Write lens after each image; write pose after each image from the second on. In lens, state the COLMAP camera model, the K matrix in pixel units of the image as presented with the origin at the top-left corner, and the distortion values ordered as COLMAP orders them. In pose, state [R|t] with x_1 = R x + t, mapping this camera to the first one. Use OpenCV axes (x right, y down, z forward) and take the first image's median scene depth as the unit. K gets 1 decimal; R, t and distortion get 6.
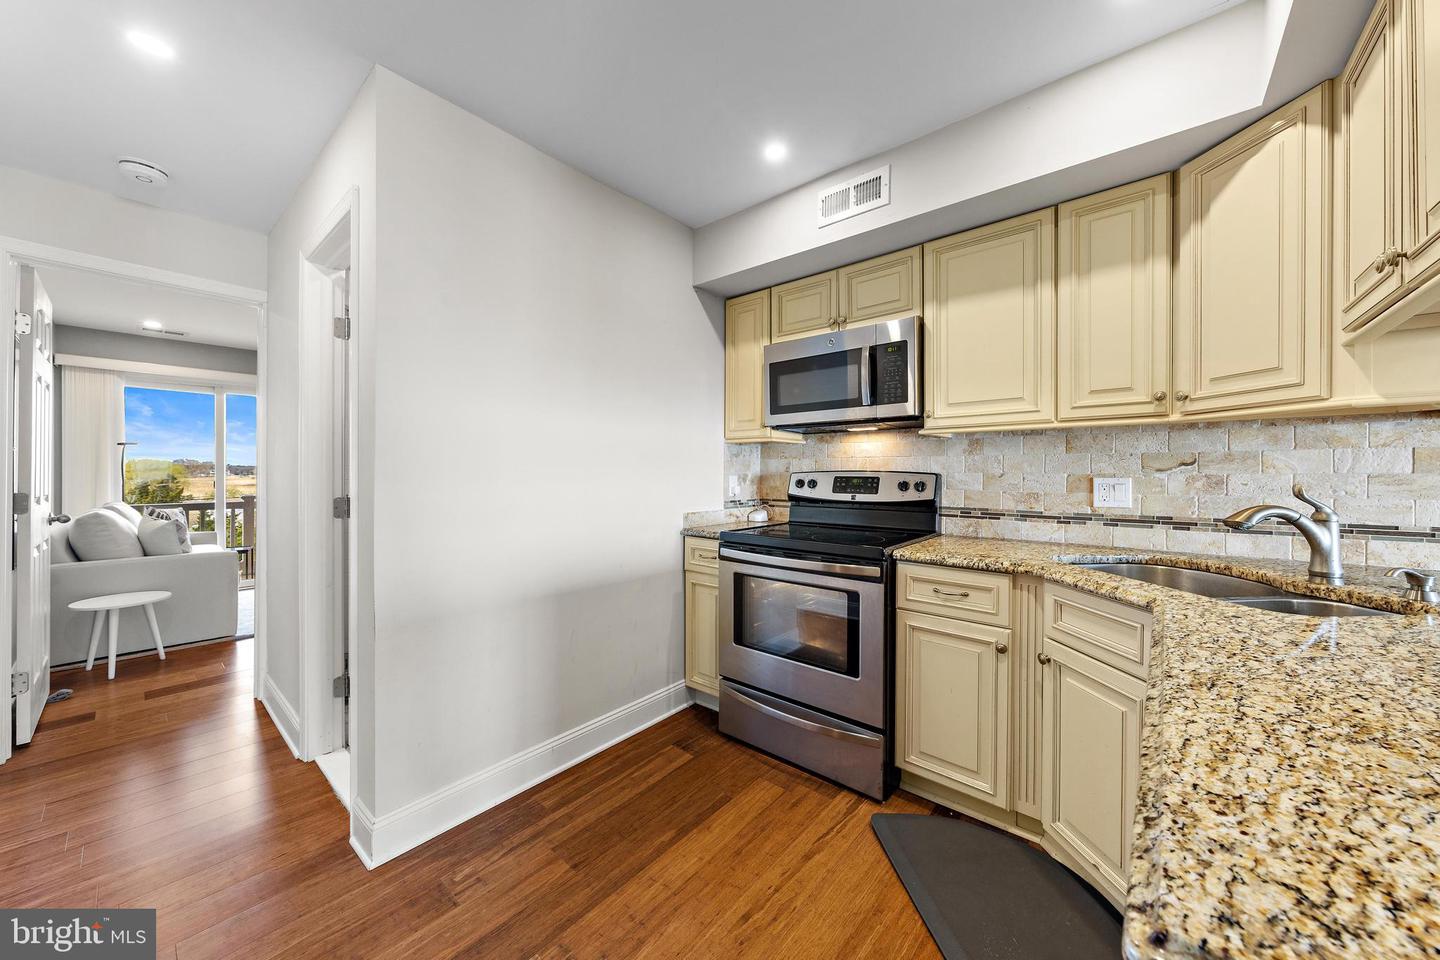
lens RADIAL K [[511.6, 0, 723.0], [0, 511.6, 482.0], [0, 0, 1]] dist [0.000628, -0.000297]
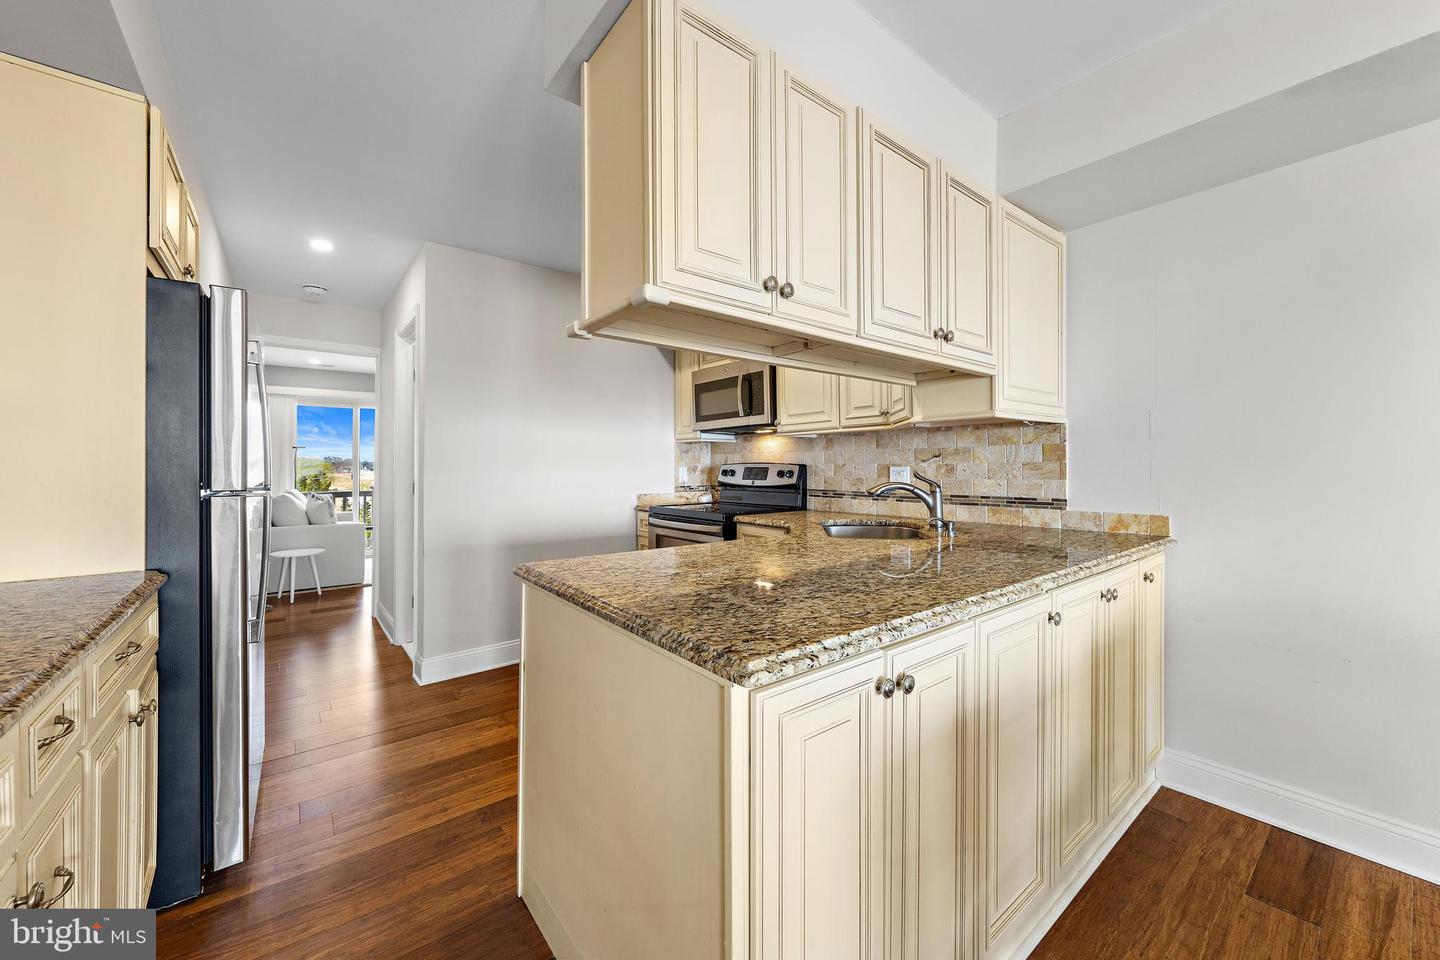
lens RADIAL K [[550.6, 0, 716.1], [0, 550.6, 468.8], [0, 0, 1]] dist [0.000954, 0.000166]
pose [[0.979947, -0.005244, -0.199190, 0.439466], [0.002635, 0.999907, -0.013361, 0.012495], [0.199241, 0.012568, 0.979870, -0.427557]]
